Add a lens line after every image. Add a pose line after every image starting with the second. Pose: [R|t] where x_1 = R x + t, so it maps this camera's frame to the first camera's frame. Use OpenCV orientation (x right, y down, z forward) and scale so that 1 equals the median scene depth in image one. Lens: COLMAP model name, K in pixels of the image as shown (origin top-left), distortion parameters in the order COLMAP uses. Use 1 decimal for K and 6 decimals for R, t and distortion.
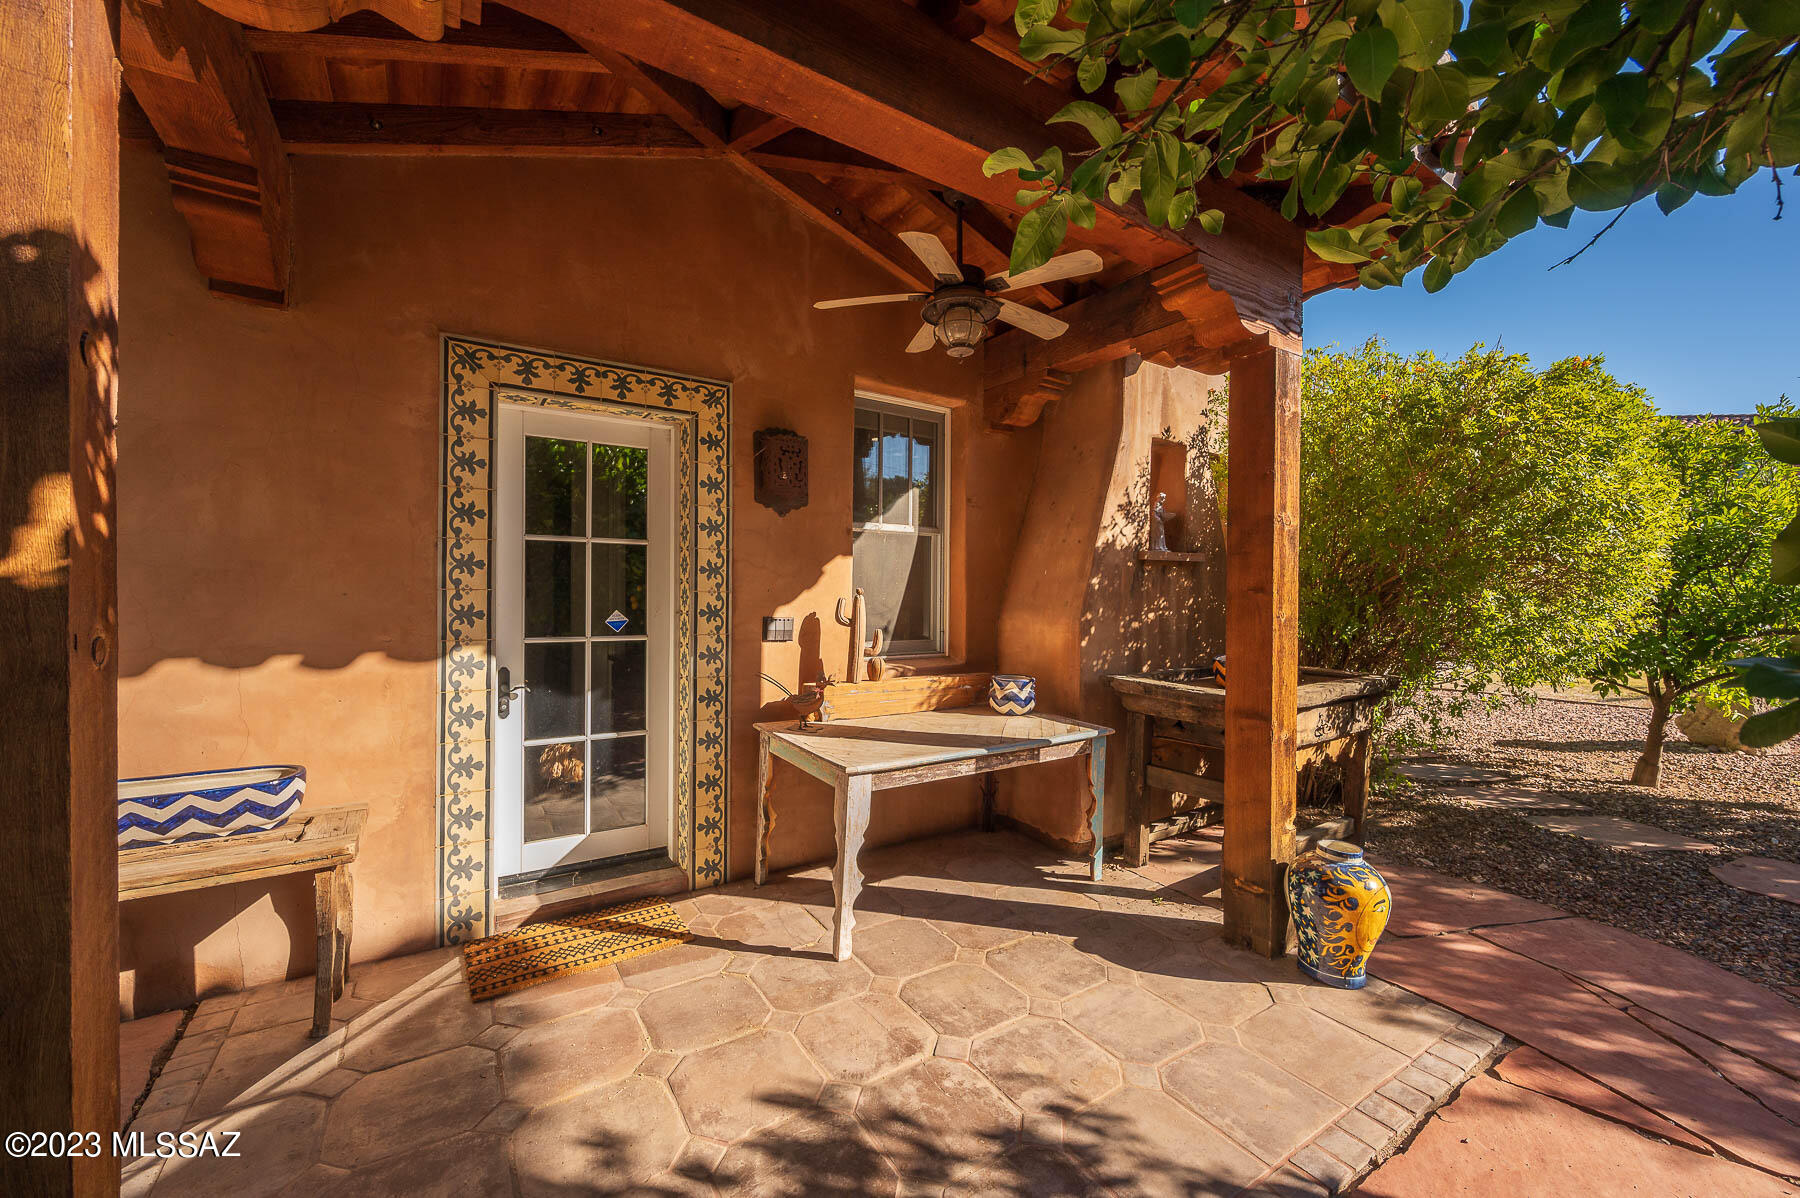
lens RADIAL K [[706.3, 0, 903.3], [0, 706.3, 602.6], [0, 0, 1]] dist [0.001343, -0.000069]
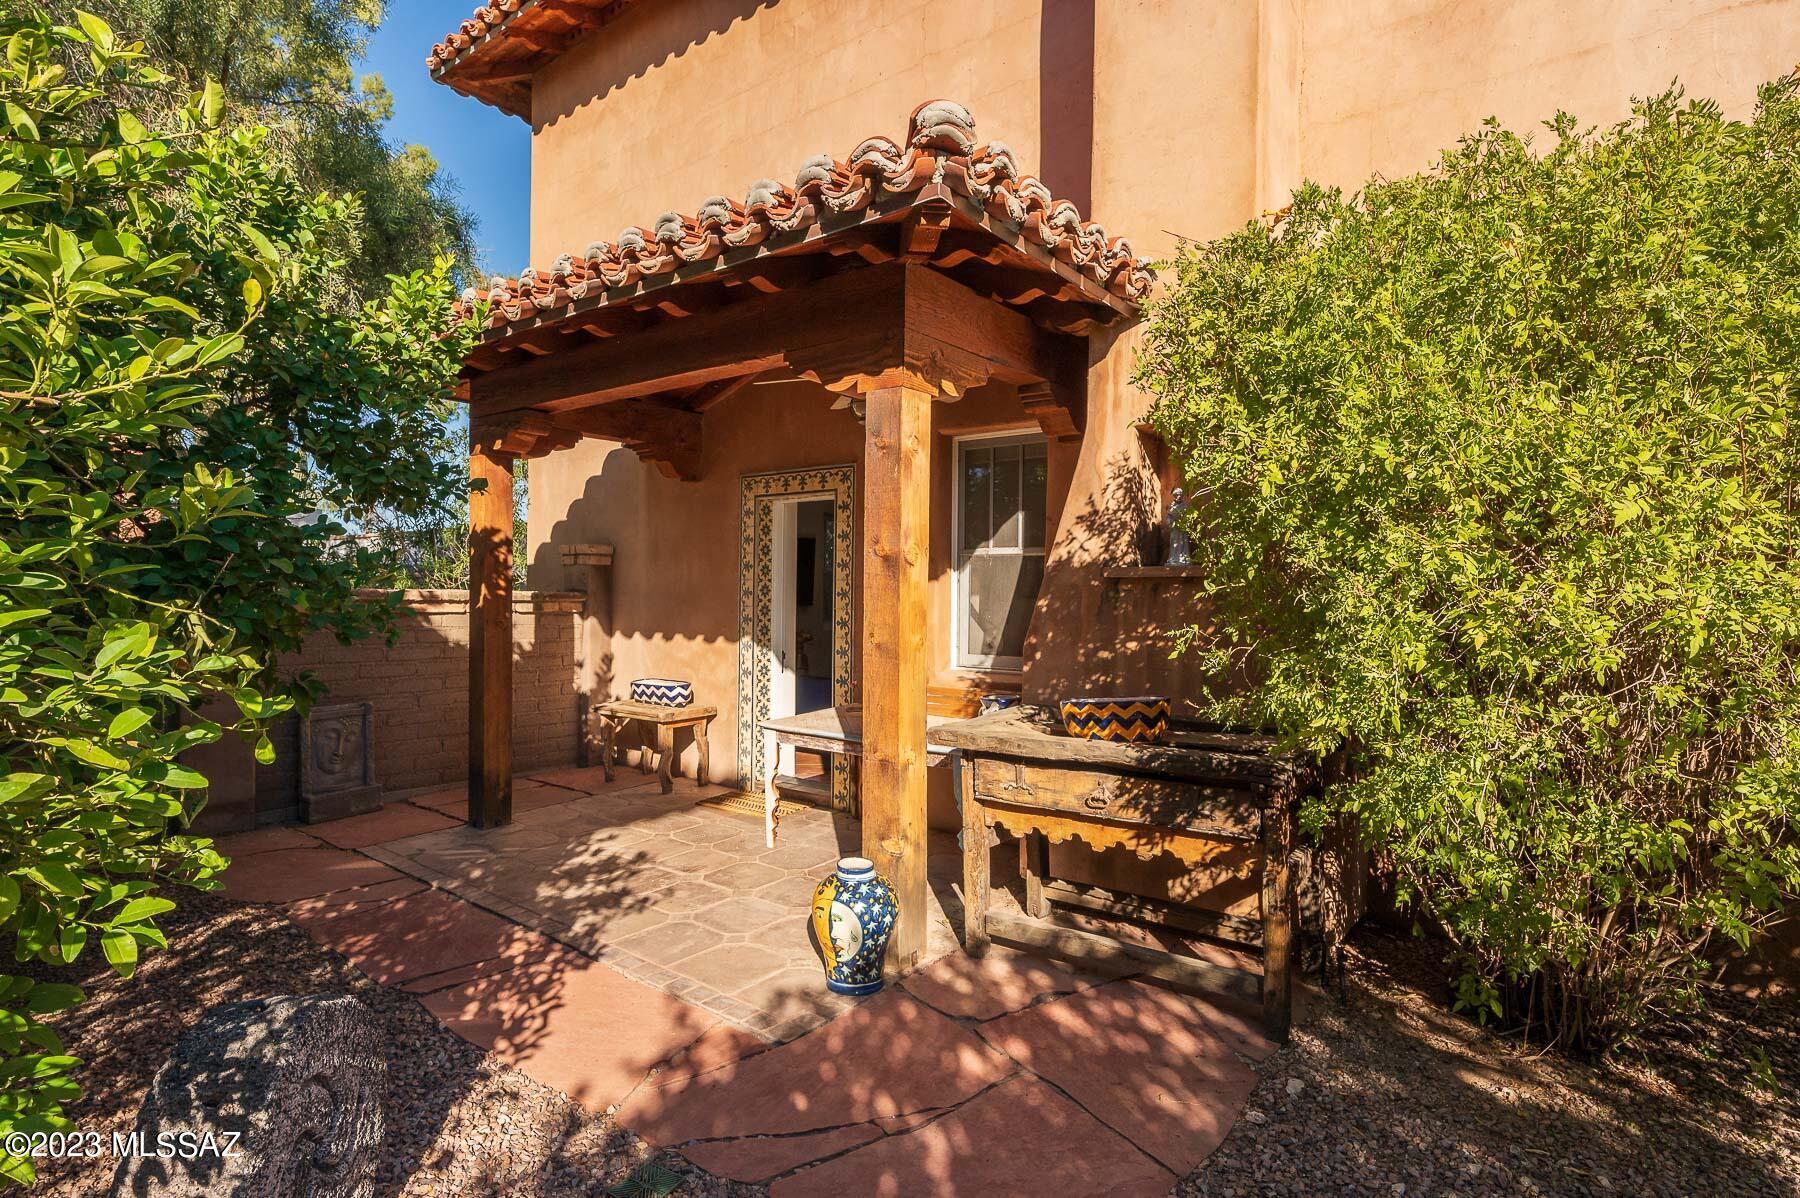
lens RADIAL K [[912.6, 0, 902.8], [0, 912.6, 592.9], [0, 0, 1]] dist [-0.013148, -0.000124]
pose [[0.317483, 0.000708, -0.948264, 1.346103], [-0.013057, 0.999908, -0.003625, -0.036870], [0.948174, 0.013532, 0.317463, 0.444299]]
